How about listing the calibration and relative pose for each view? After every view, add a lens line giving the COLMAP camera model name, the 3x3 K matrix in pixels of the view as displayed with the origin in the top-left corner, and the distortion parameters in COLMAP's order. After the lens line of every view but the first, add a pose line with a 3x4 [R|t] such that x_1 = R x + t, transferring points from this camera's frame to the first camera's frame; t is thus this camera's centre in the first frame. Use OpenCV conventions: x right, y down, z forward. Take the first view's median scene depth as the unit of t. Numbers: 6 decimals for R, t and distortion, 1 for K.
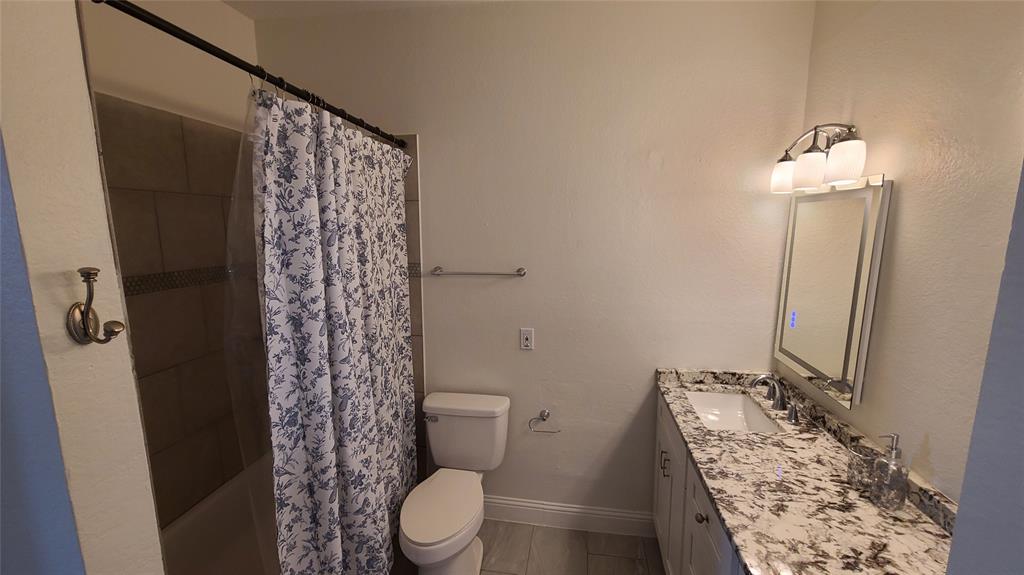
lens RADIAL K [[411.9, 0, 513.9], [0, 411.9, 290.6], [0, 0, 1]] dist [-0.005805, 0.001022]
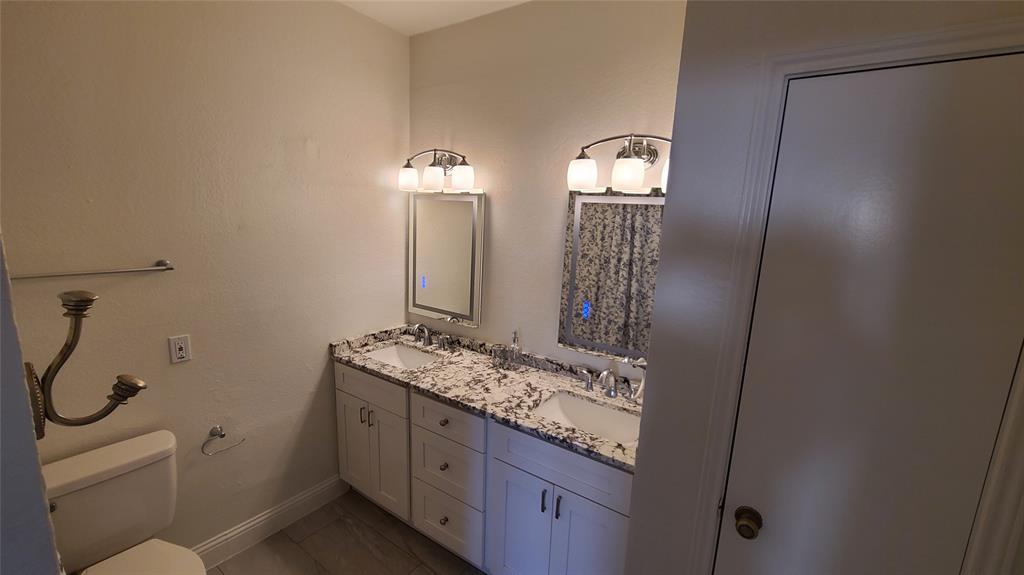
lens RADIAL K [[411.9, 0, 516.1], [0, 411.9, 291.7], [0, 0, 1]] dist [-0.005805, 0.001022]
pose [[0.436731, -0.136760, 0.889136, -0.451486], [0.092044, 0.989983, 0.107060, -0.020120], [-0.894871, 0.035083, 0.444944, 0.082158]]
